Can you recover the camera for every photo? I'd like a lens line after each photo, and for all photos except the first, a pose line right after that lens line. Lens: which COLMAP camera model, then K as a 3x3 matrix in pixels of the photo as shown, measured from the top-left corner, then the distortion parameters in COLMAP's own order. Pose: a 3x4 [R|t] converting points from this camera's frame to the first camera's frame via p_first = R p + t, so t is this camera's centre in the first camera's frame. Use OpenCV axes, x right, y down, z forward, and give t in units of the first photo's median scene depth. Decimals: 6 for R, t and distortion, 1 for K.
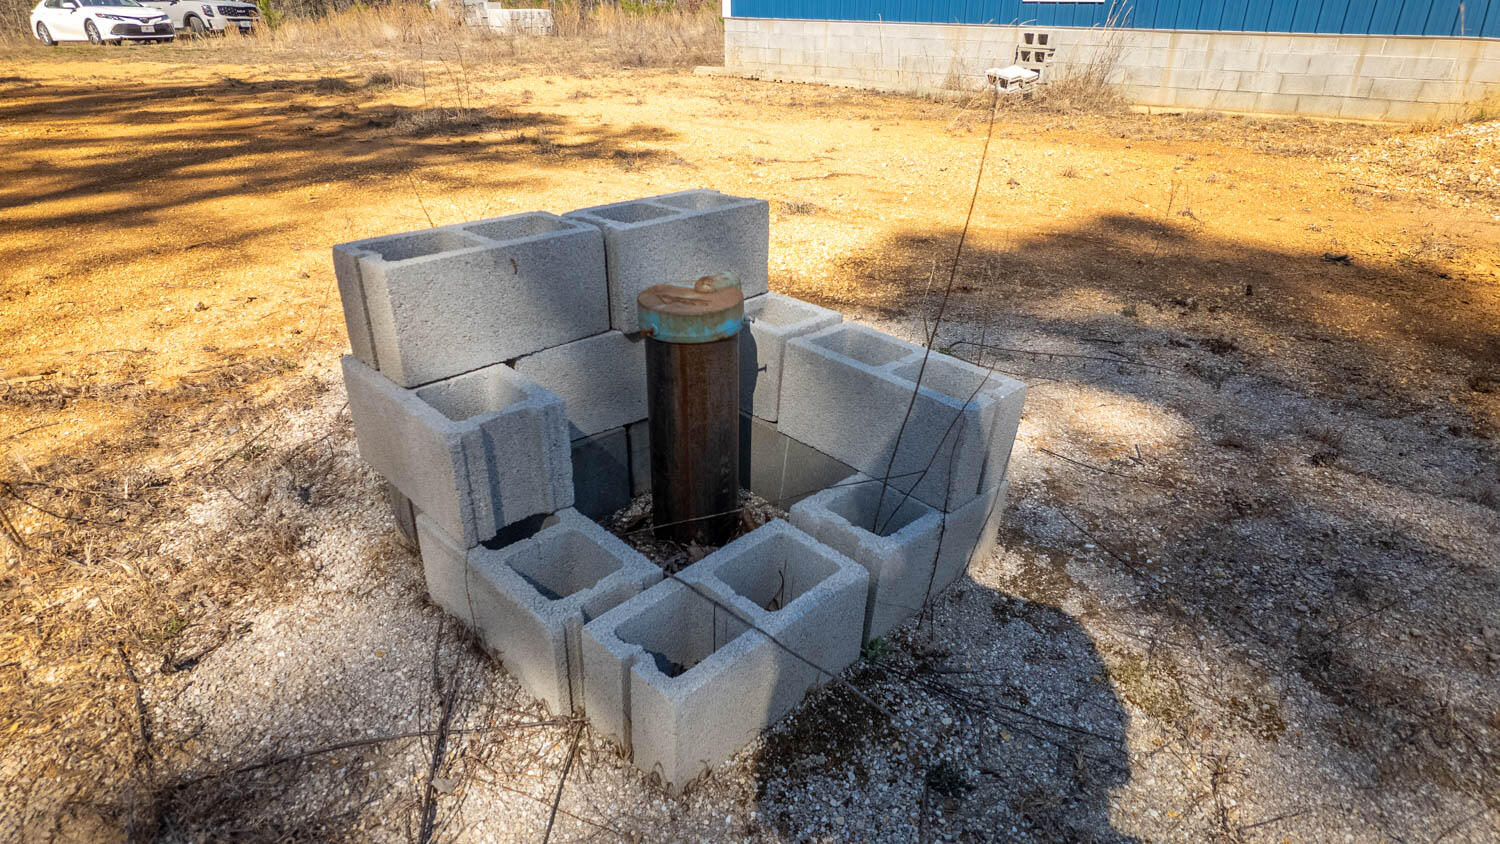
lens RADIAL K [[778.3, 0, 745.6], [0, 778.3, 421.0], [0, 0, 1]] dist [-0.001043, 0.000090]
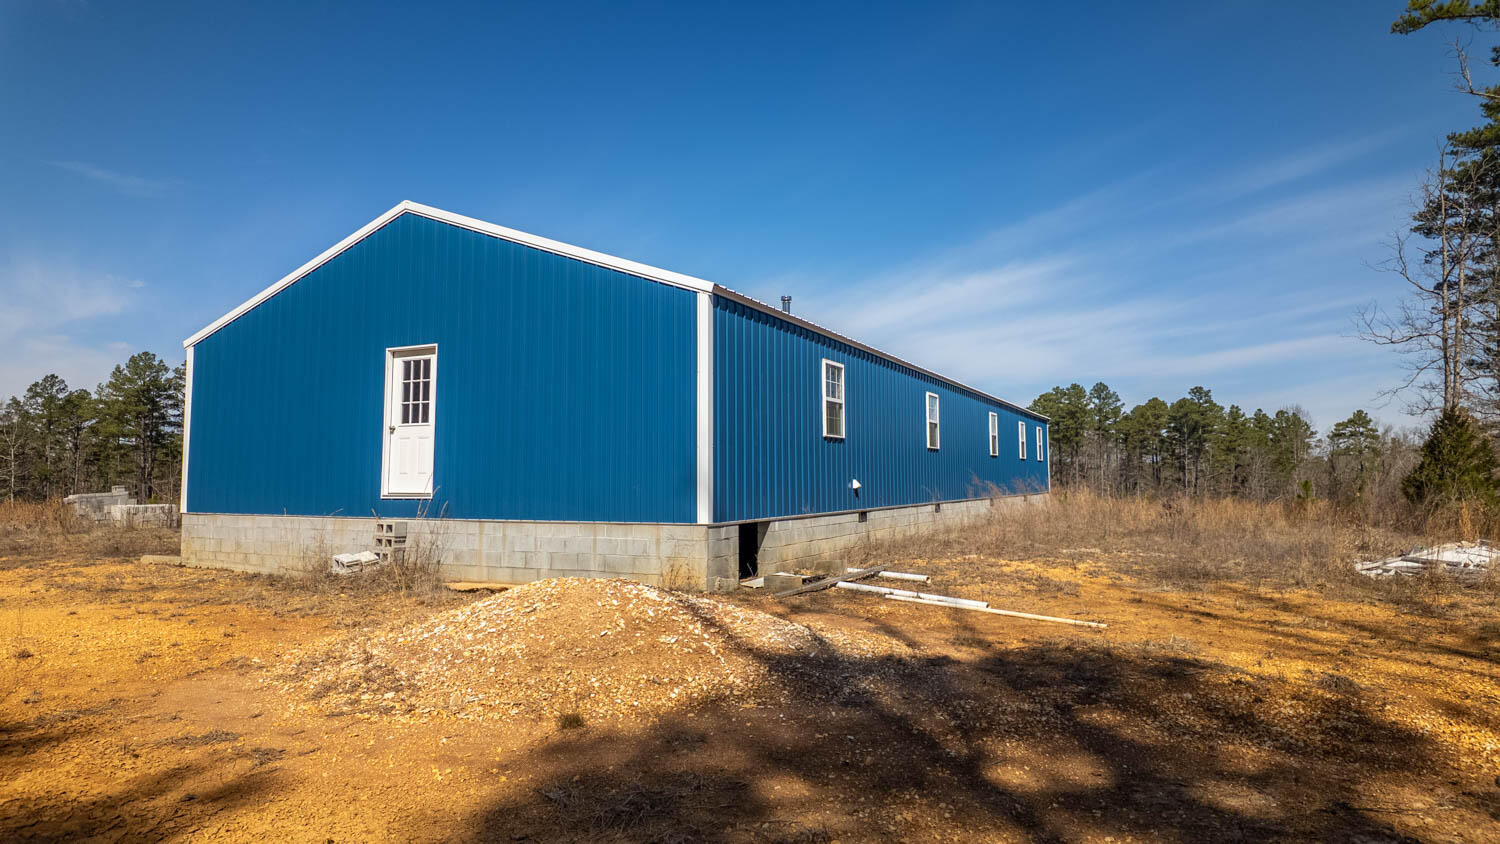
lens RADIAL K [[778.3, 0, 749.5], [0, 778.3, 425.7], [0, 0, 1]] dist [-0.001043, 0.000090]
pose [[0.976712, 0.011402, 0.214251, 0.671823], [0.107951, 0.836870, -0.536652, 0.040453], [-0.185419, 0.547283, 0.816150, -0.087135]]
